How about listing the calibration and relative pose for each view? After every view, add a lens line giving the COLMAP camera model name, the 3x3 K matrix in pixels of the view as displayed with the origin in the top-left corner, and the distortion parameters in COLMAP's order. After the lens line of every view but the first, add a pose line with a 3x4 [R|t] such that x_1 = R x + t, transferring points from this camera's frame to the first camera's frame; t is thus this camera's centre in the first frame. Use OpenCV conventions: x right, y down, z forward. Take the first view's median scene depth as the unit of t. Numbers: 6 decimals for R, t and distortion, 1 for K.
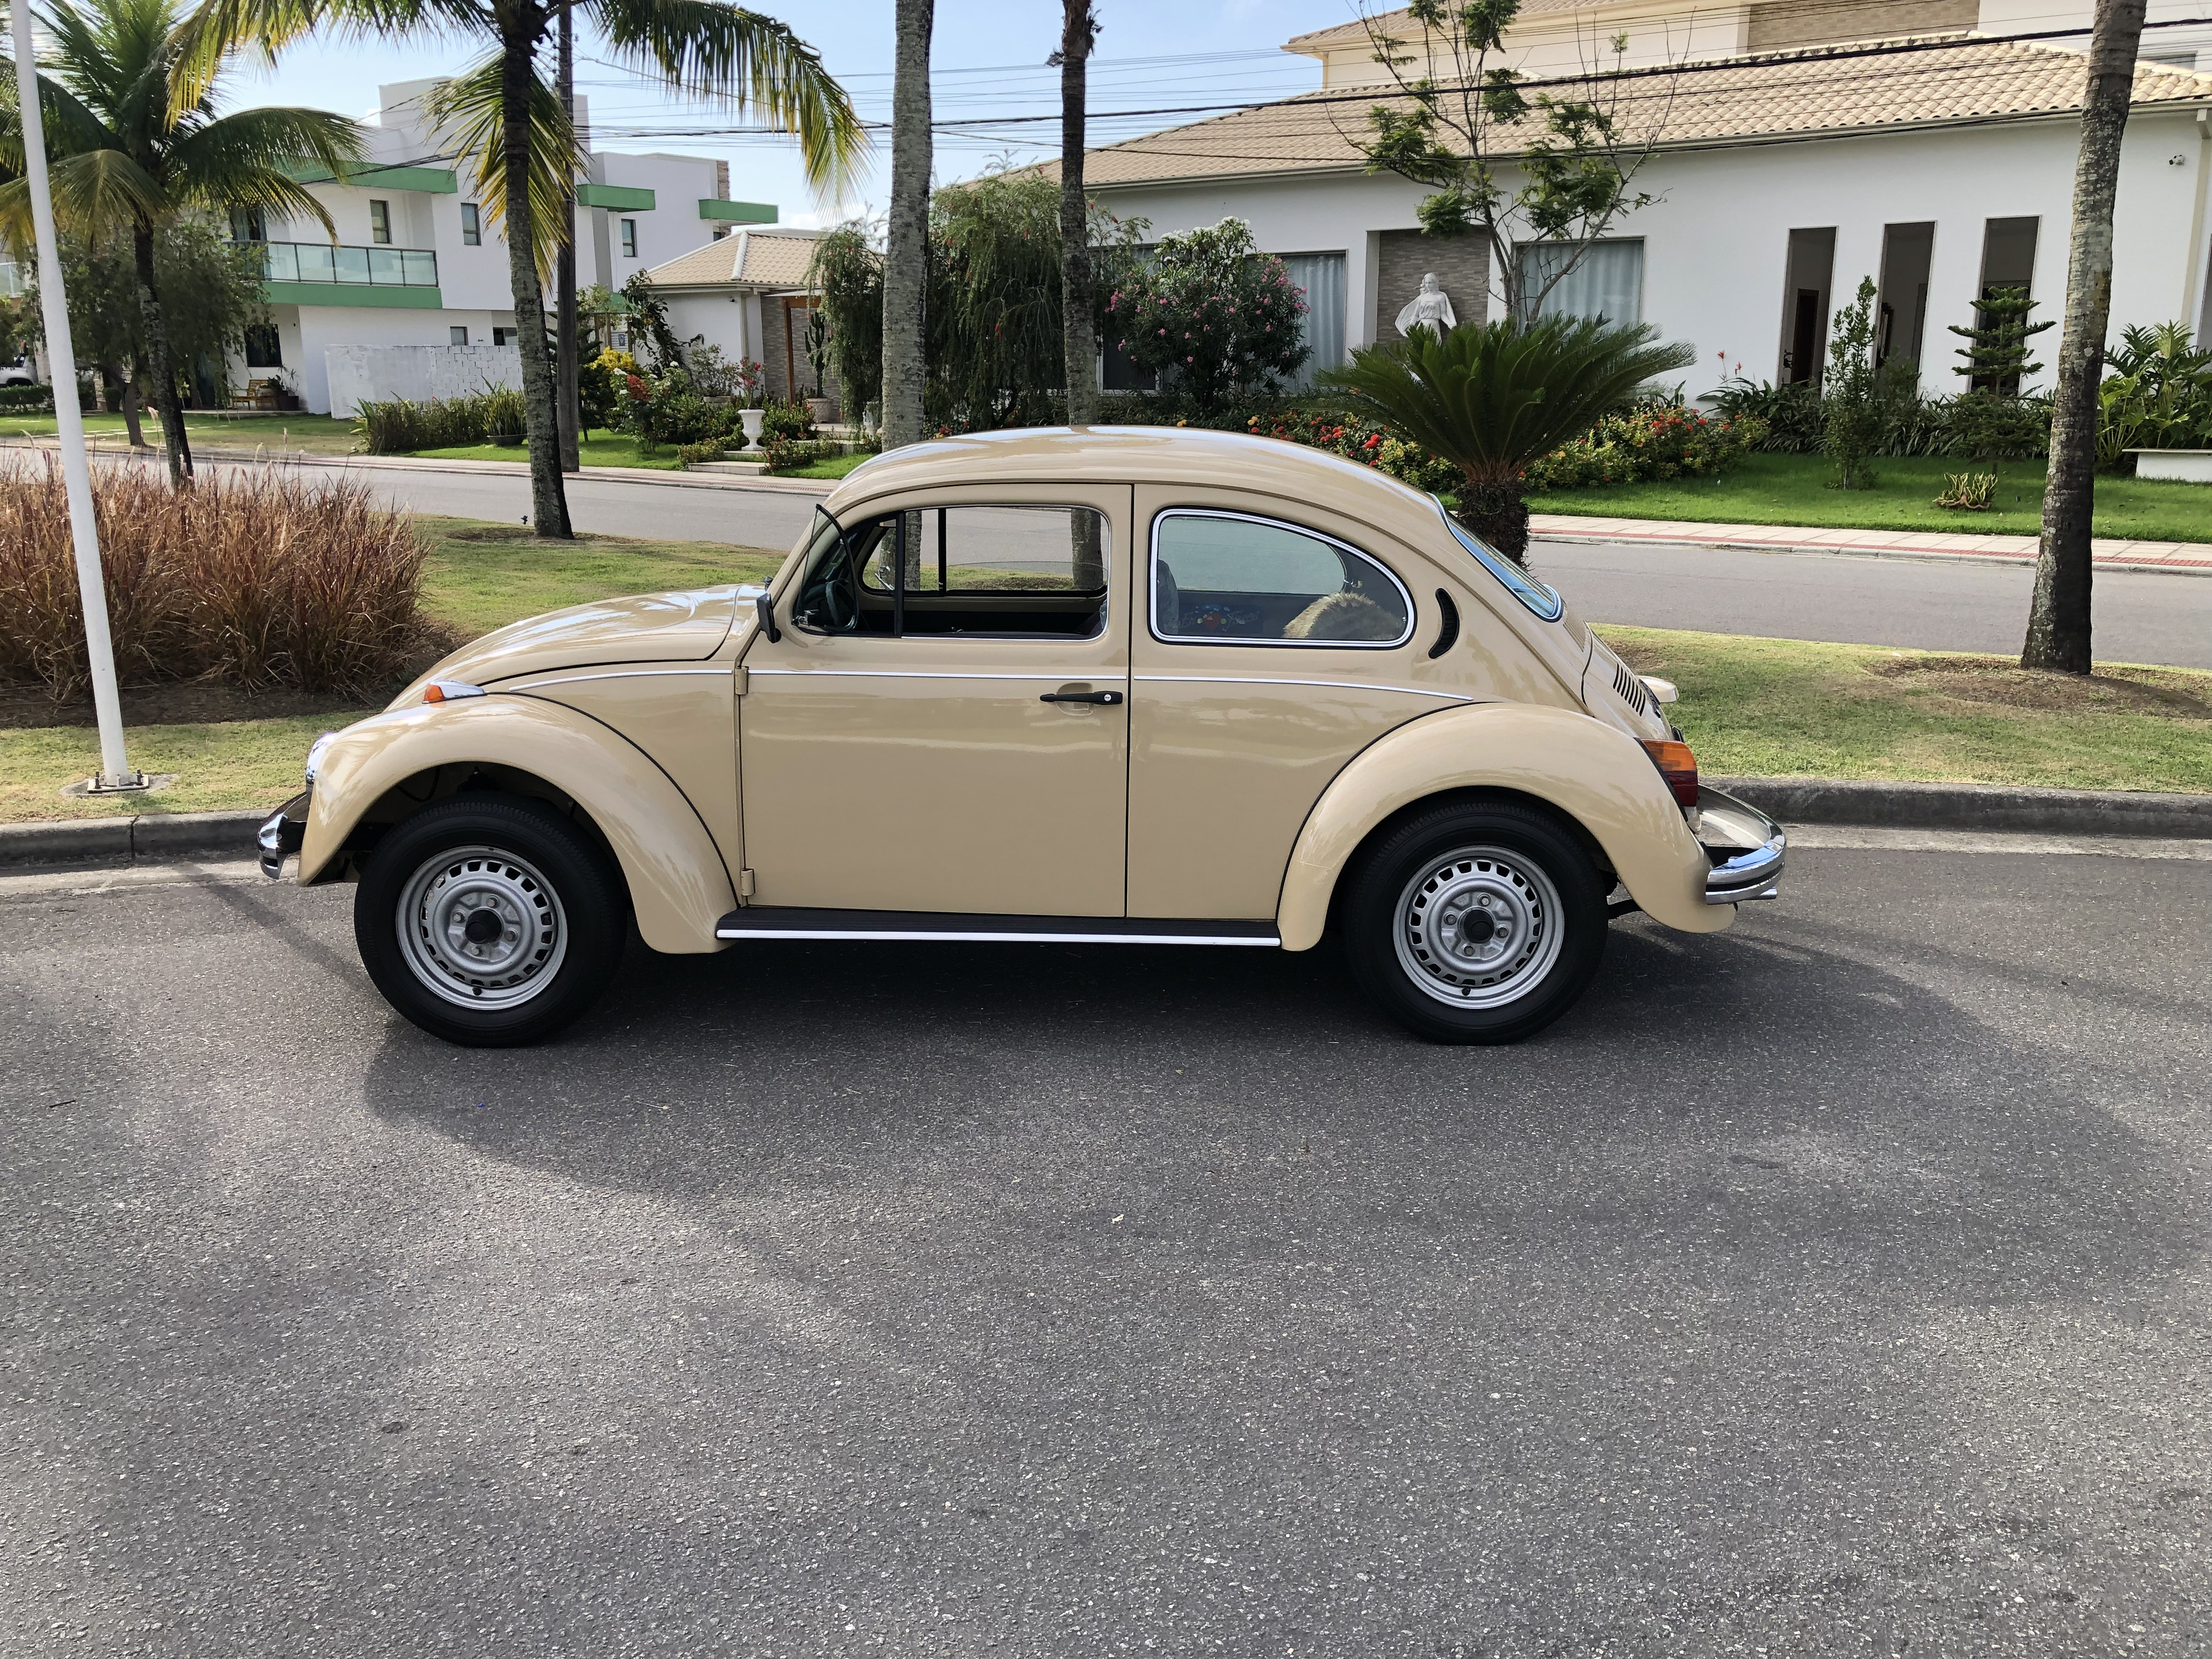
lens RADIAL K [[1823.9, 0, 1102.9], [0, 1823.9, 825.0], [0, 0, 1]] dist [0.022409, -0.017184]
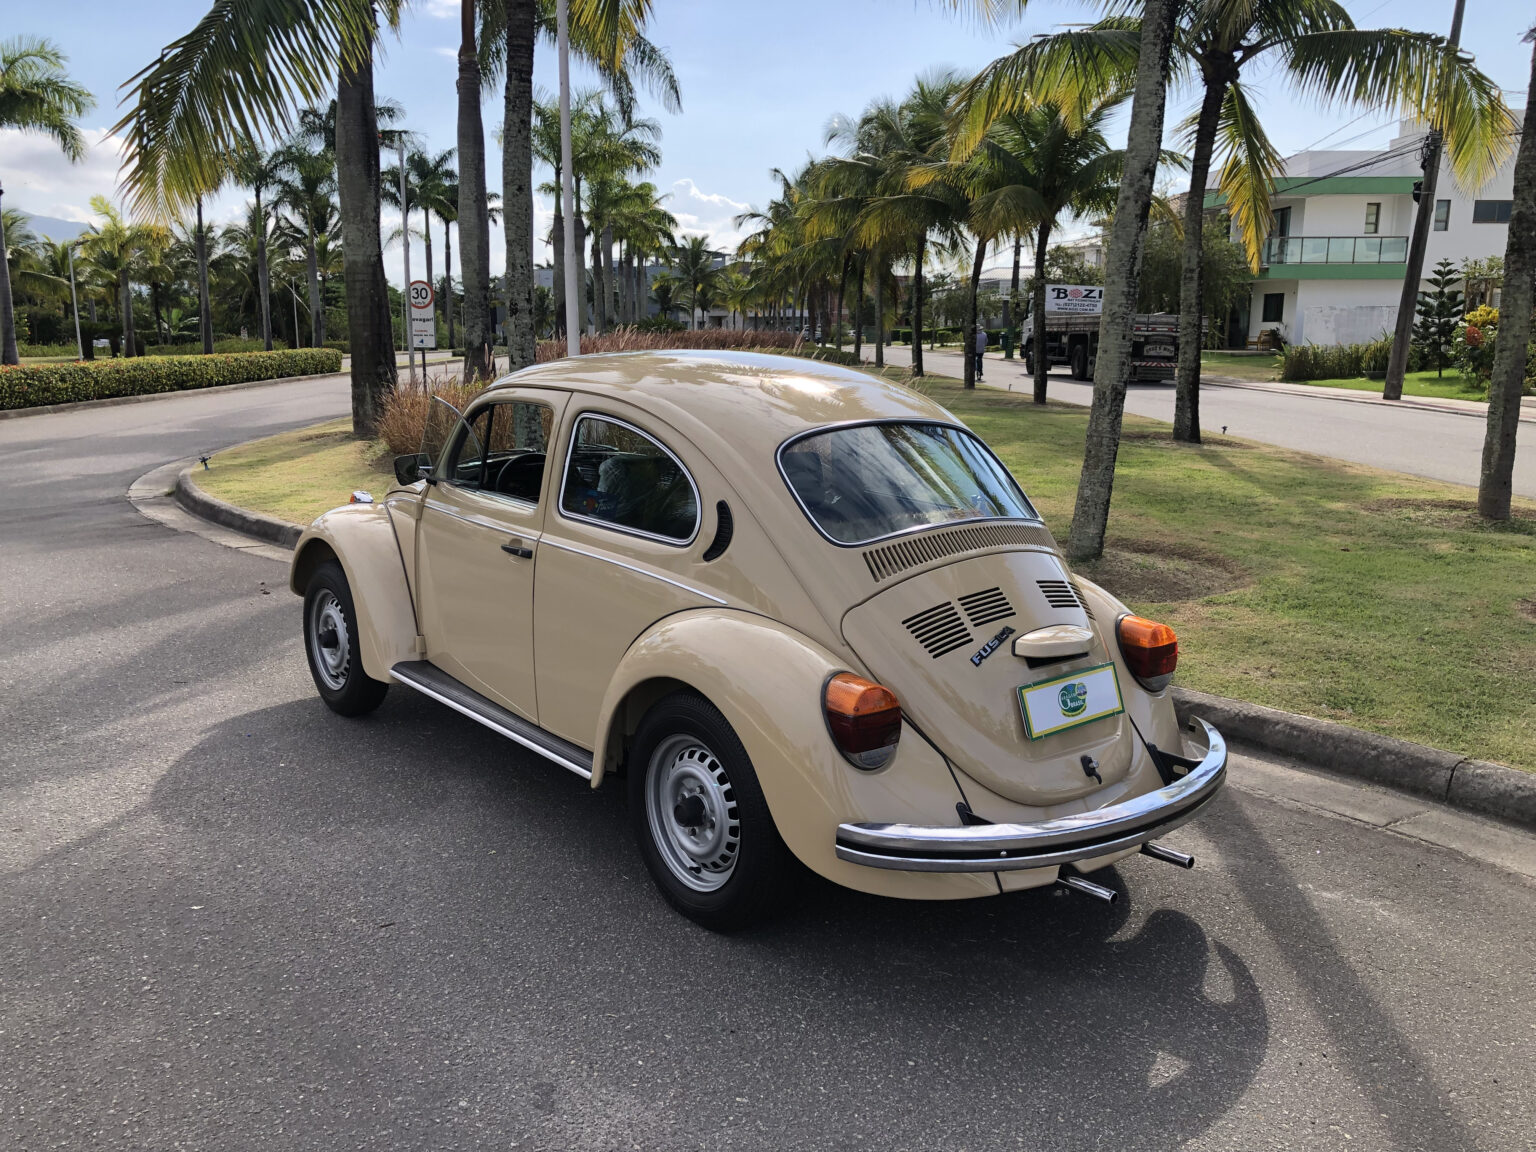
lens RADIAL K [[1266.5, 0, 766.8], [0, 1266.5, 581.6], [0, 0, 1]] dist [0.022409, -0.017184]
pose [[0.648206, 0.154053, -0.745719, 0.148965], [-0.187199, 0.981506, 0.040042, -0.022398], [0.738096, 0.113642, 0.665056, 0.100402]]
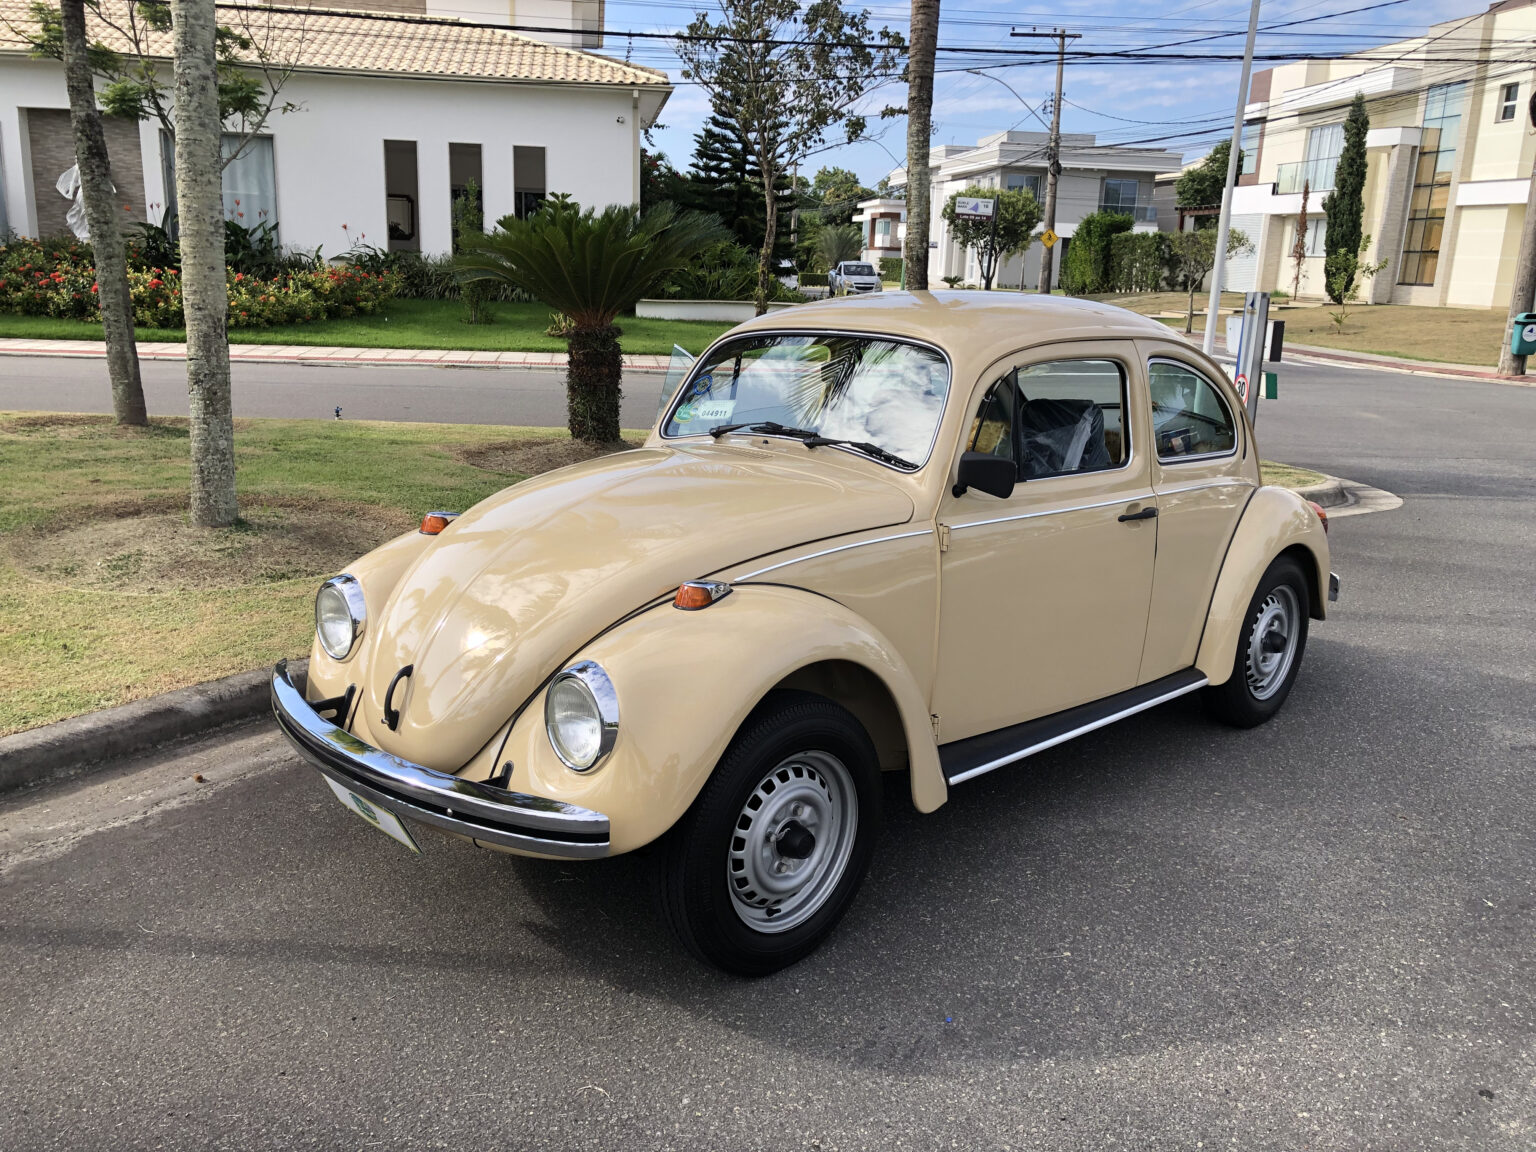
lens RADIAL K [[1266.5, 0, 770.4], [0, 1266.5, 575.8], [0, 0, 1]] dist [0.022409, -0.017184]
pose [[0.712047, -0.146583, 0.686661, -0.147469], [0.134855, 0.988309, 0.071135, -0.023524], [-0.689060, 0.041948, 0.723489, 0.104986]]
